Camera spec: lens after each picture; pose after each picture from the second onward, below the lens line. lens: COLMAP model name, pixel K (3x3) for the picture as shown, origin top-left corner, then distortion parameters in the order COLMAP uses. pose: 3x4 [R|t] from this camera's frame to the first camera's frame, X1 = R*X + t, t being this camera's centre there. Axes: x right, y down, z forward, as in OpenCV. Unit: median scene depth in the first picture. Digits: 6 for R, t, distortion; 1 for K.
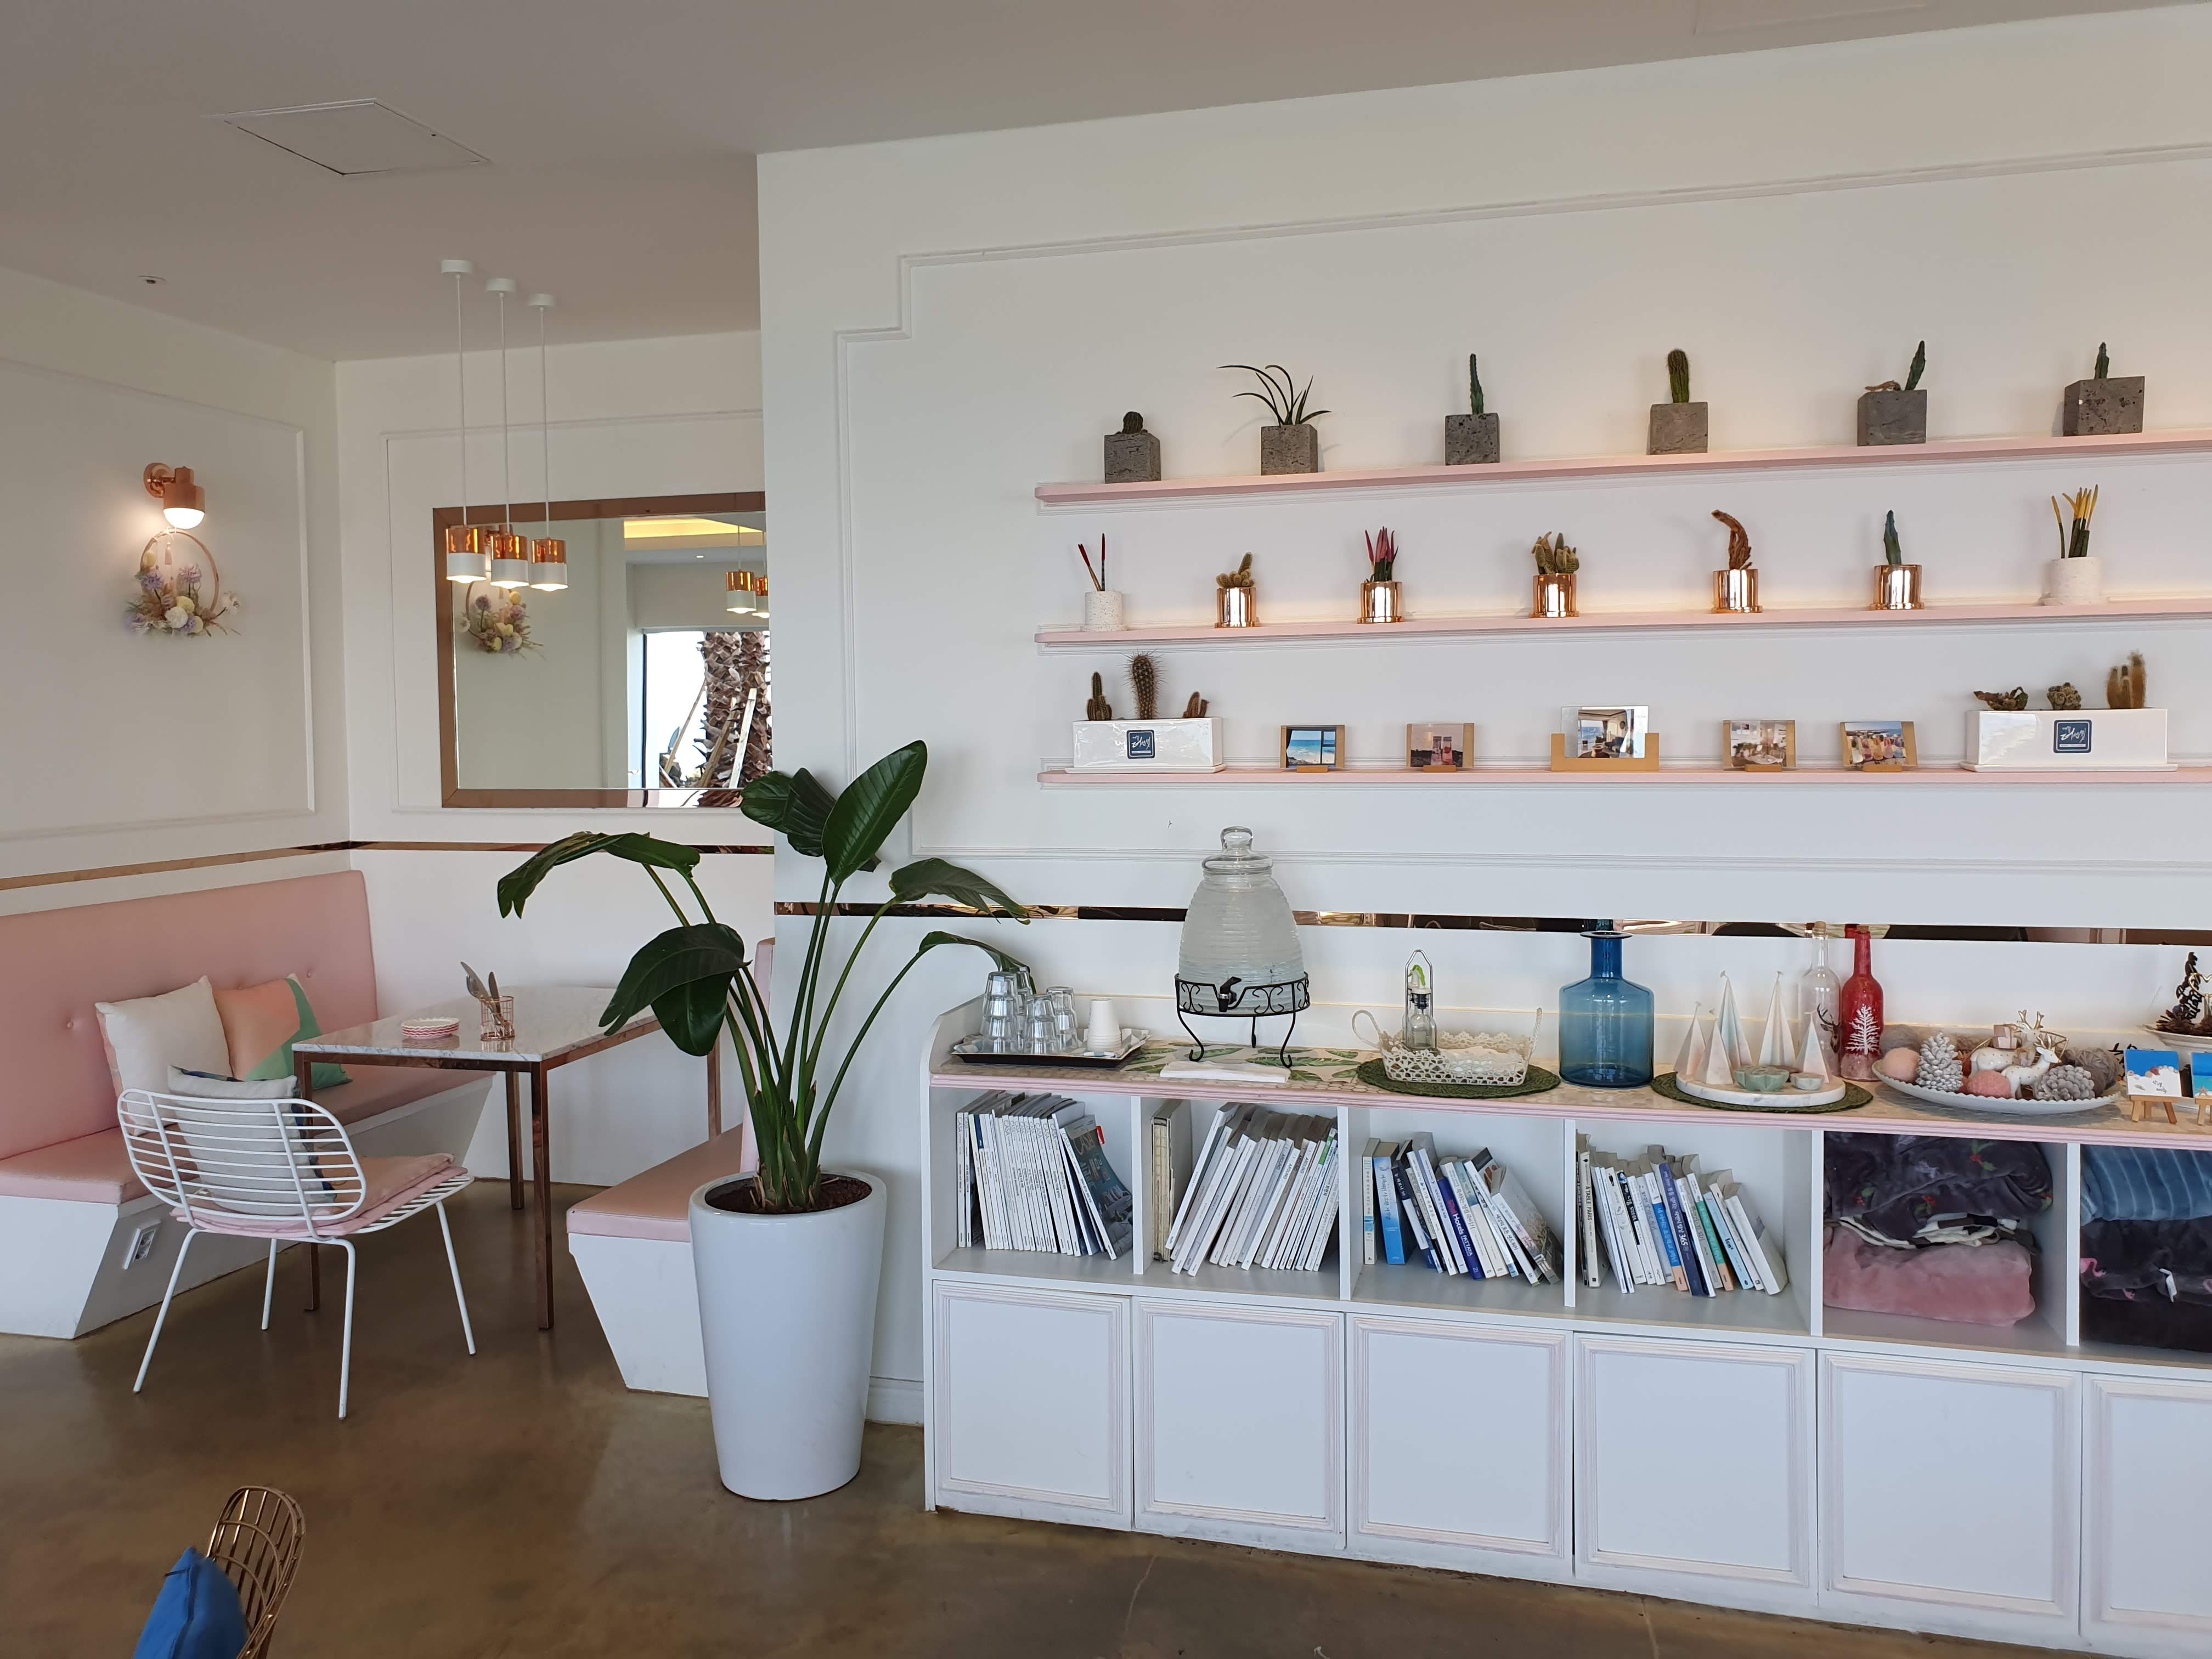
lens RADIAL K [[1649.3, 0, 1106.0], [0, 1649.3, 829.5], [0, 0, 1]] dist [0.153437, -0.153016]
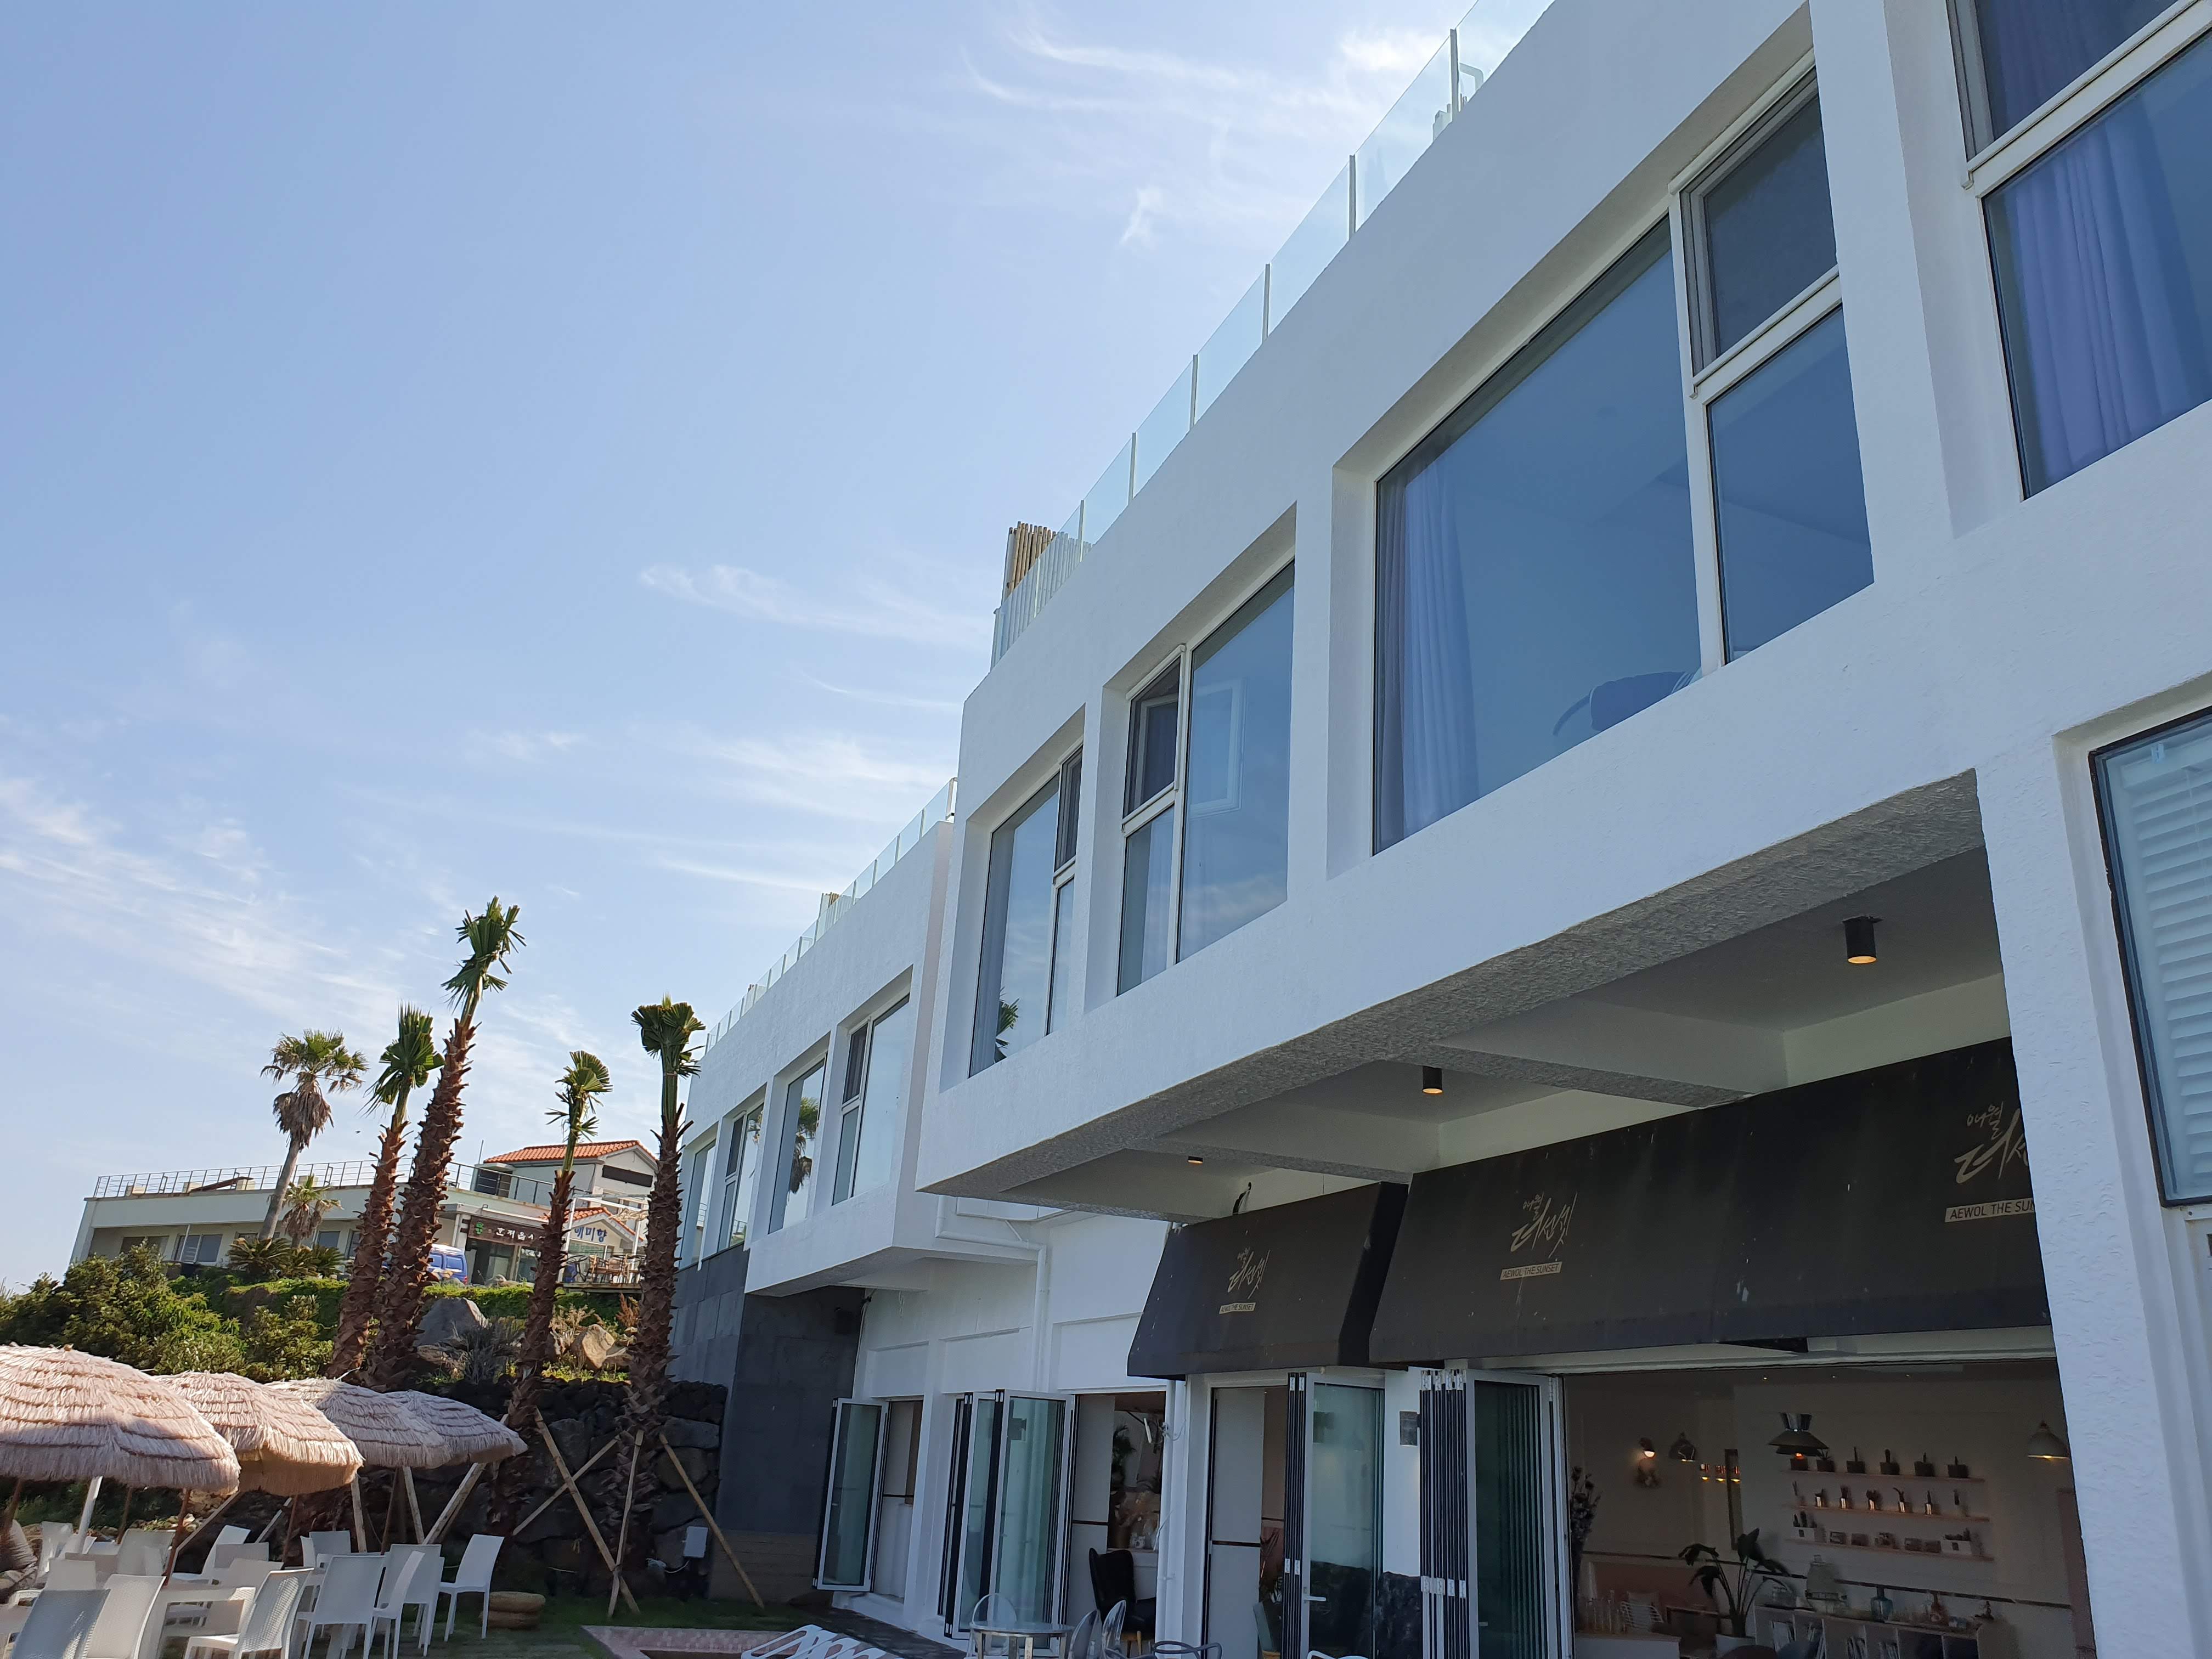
lens RADIAL K [[1649.3, 0, 1106.0], [0, 1649.3, 829.5], [0, 0, 1]] dist [0.153437, -0.153016]
pose [[0.597104, -0.243443, -0.764332, 2.892490], [-0.115728, 0.916726, -0.382389, 0.183943], [0.793772, 0.316780, 0.519207, -3.478909]]
